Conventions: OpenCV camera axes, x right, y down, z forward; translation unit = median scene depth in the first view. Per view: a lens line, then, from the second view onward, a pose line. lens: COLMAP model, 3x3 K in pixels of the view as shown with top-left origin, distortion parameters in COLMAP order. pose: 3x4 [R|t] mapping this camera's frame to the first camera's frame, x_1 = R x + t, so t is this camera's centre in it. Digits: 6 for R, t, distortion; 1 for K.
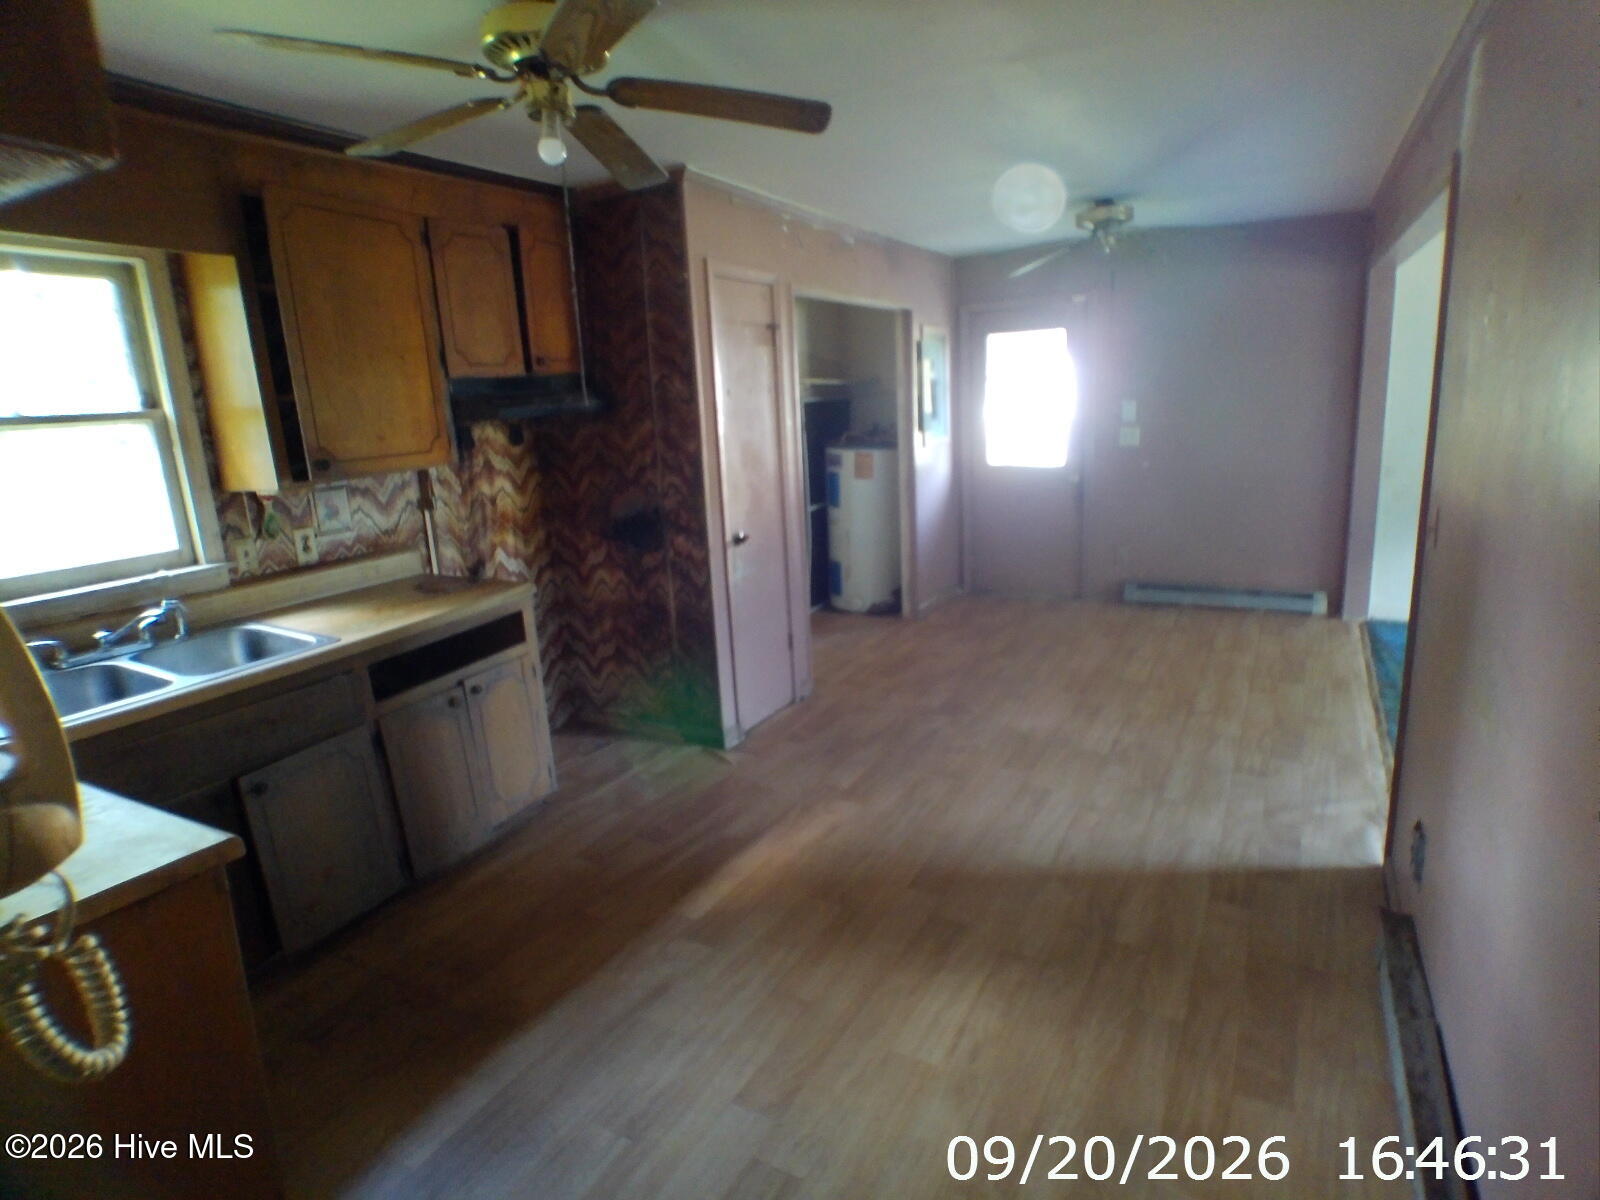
lens RADIAL K [[879.2, 0, 816.8], [0, 879.2, 600.3], [0, 0, 1]] dist [-0.026931, -0.000872]
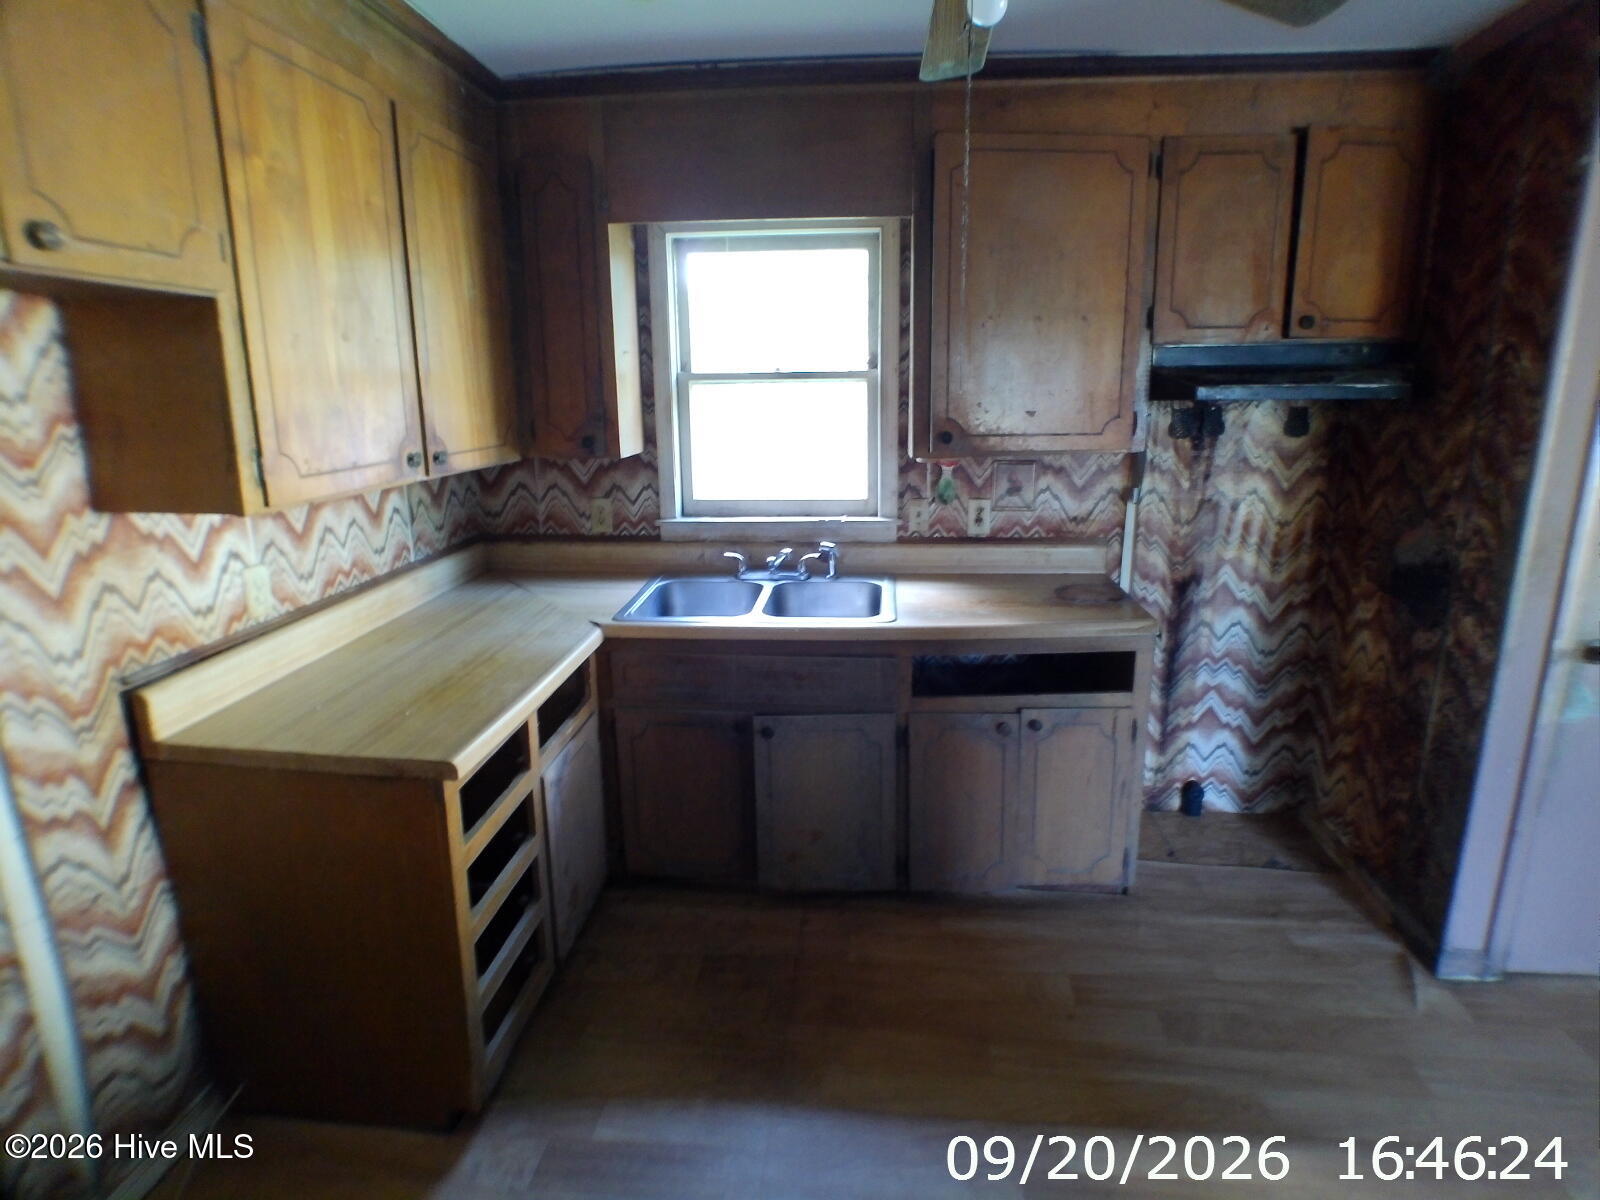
lens RADIAL K [[879.2, 0, 816.8], [0, 879.2, 600.3], [0, 0, 1]] dist [-0.026931, -0.000872]
pose [[0.401763, 0.262886, -0.877199, 0.205522], [-0.220766, 0.957461, 0.185827, -0.109016], [0.888734, 0.118997, 0.442709, 0.394715]]
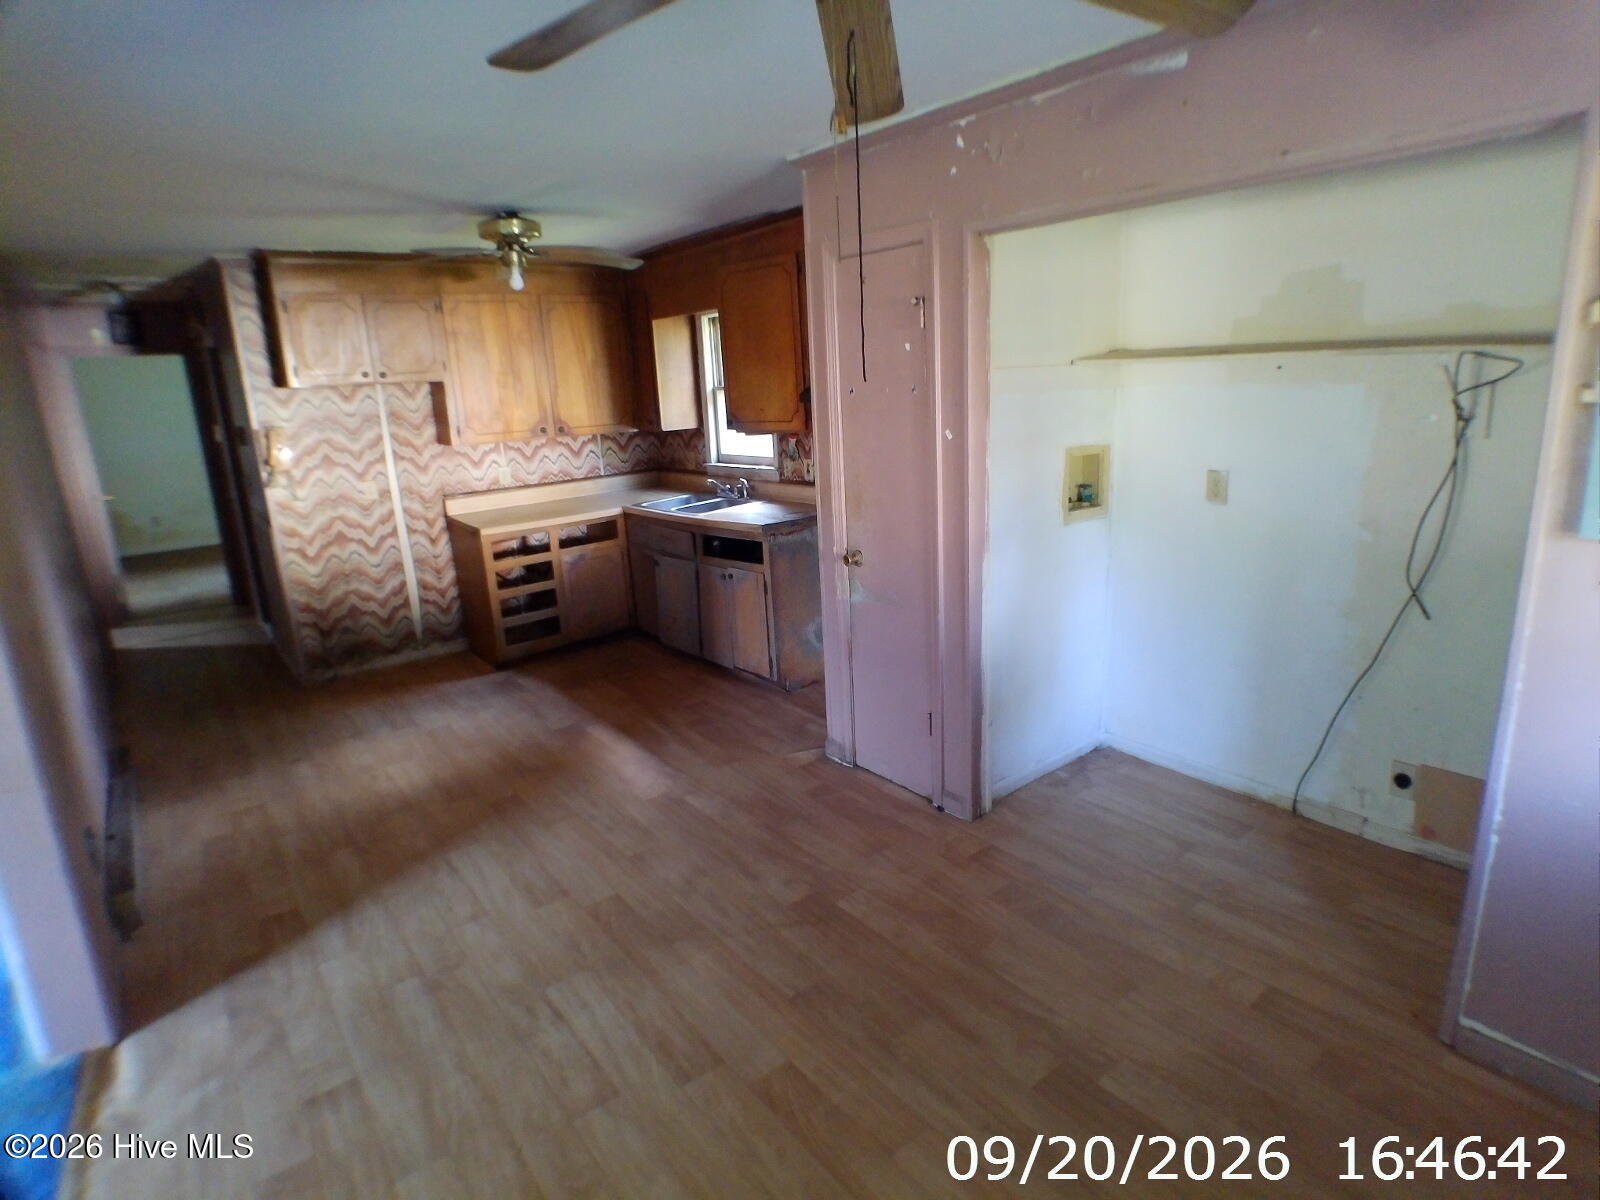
lens RADIAL K [[879.2, 0, 816.8], [0, 879.2, 600.3], [0, 0, 1]] dist [-0.026931, -0.000872]
pose [[-0.399657, 0.290327, -0.869473, 0.845259], [-0.142394, 0.917342, 0.371763, -0.423190], [0.905537, 0.272385, -0.325282, 1.515013]]
